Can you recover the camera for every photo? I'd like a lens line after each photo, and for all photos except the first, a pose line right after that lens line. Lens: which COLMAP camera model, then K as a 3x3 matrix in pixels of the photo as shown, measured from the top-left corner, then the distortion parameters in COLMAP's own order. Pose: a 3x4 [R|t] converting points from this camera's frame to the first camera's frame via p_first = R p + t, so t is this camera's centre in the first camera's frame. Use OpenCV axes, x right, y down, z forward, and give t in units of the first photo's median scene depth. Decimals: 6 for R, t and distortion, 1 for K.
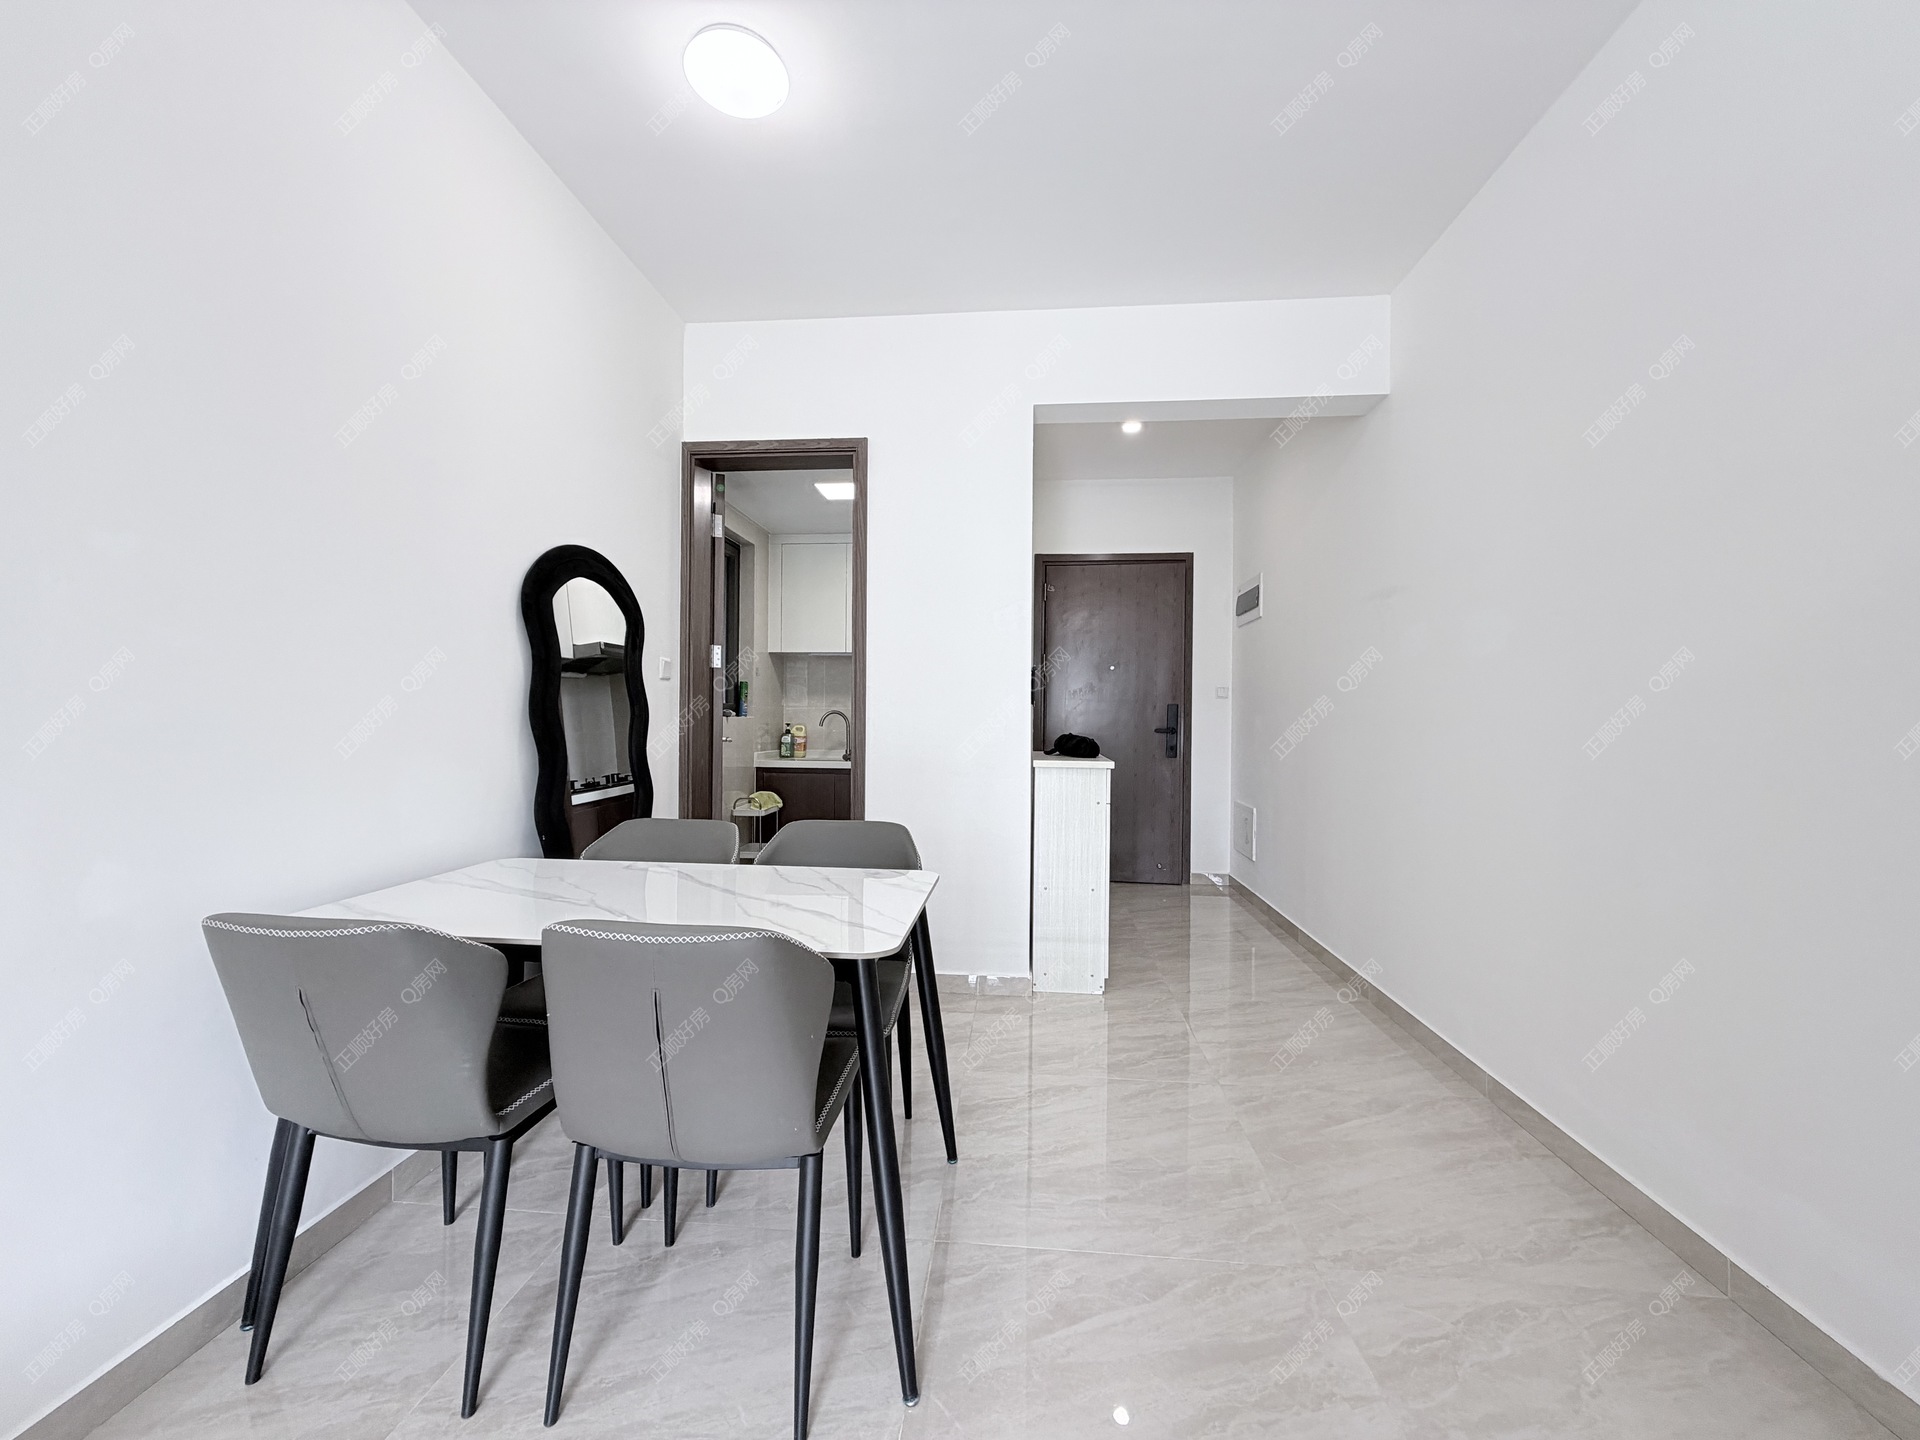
lens RADIAL K [[772.0, 0, 960.0], [0, 772.0, 720.0], [0, 0, 1]] dist [0.000663, 0.000025]
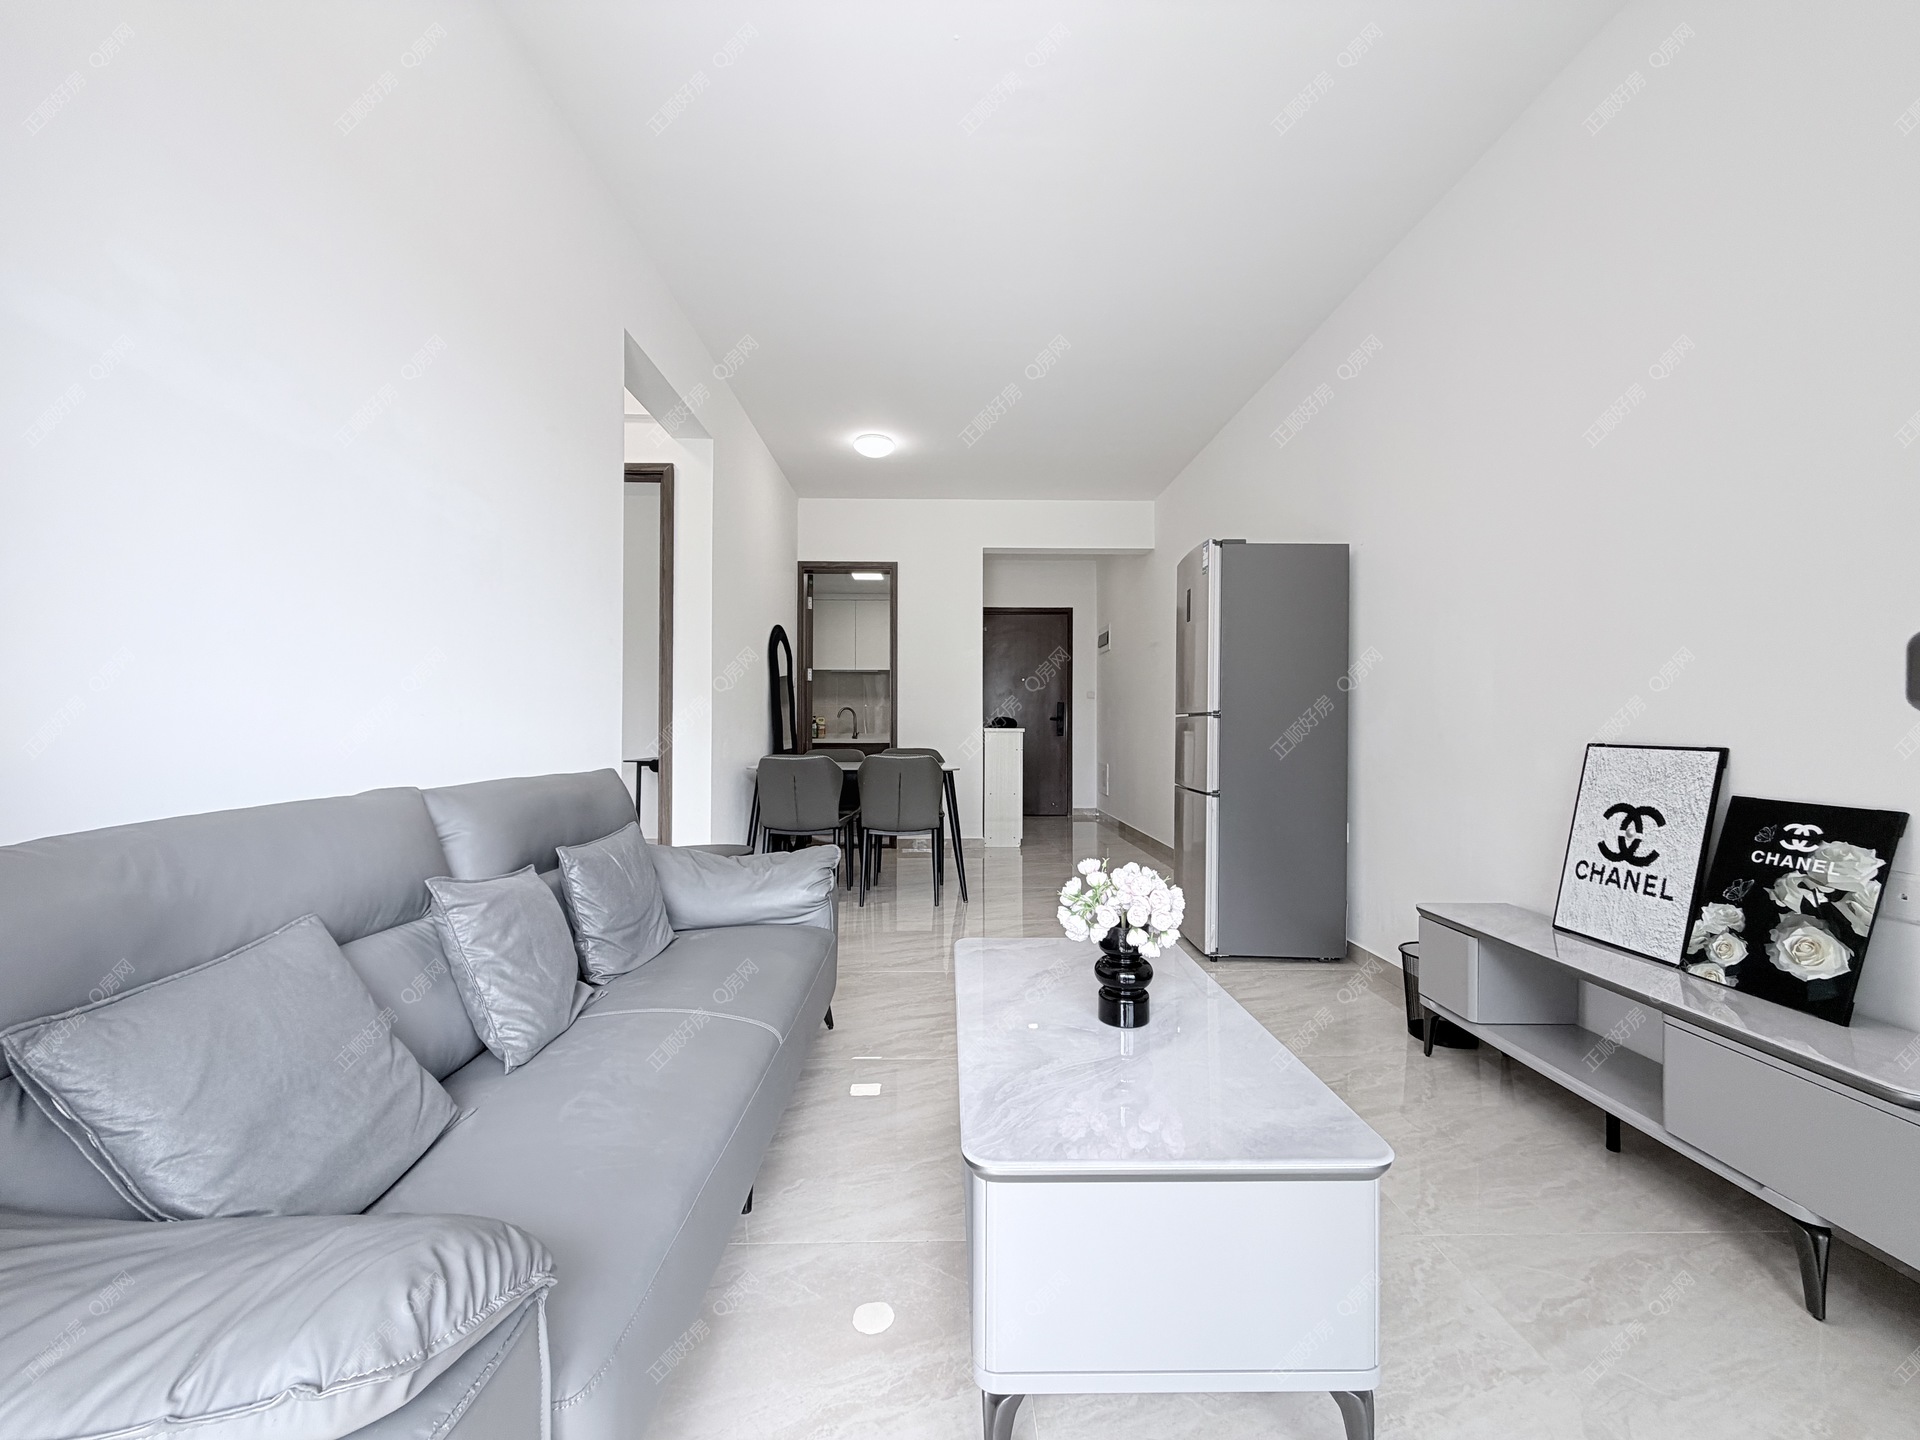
lens RADIAL K [[772.0, 0, 960.0], [0, 772.0, 720.0], [0, 0, 1]] dist [0.000663, 0.000025]
pose [[0.993329, -0.005185, 0.115196, -0.120499], [0.007181, 0.999831, -0.016915, 0.042573], [-0.115089, 0.017629, 0.993199, -0.583733]]
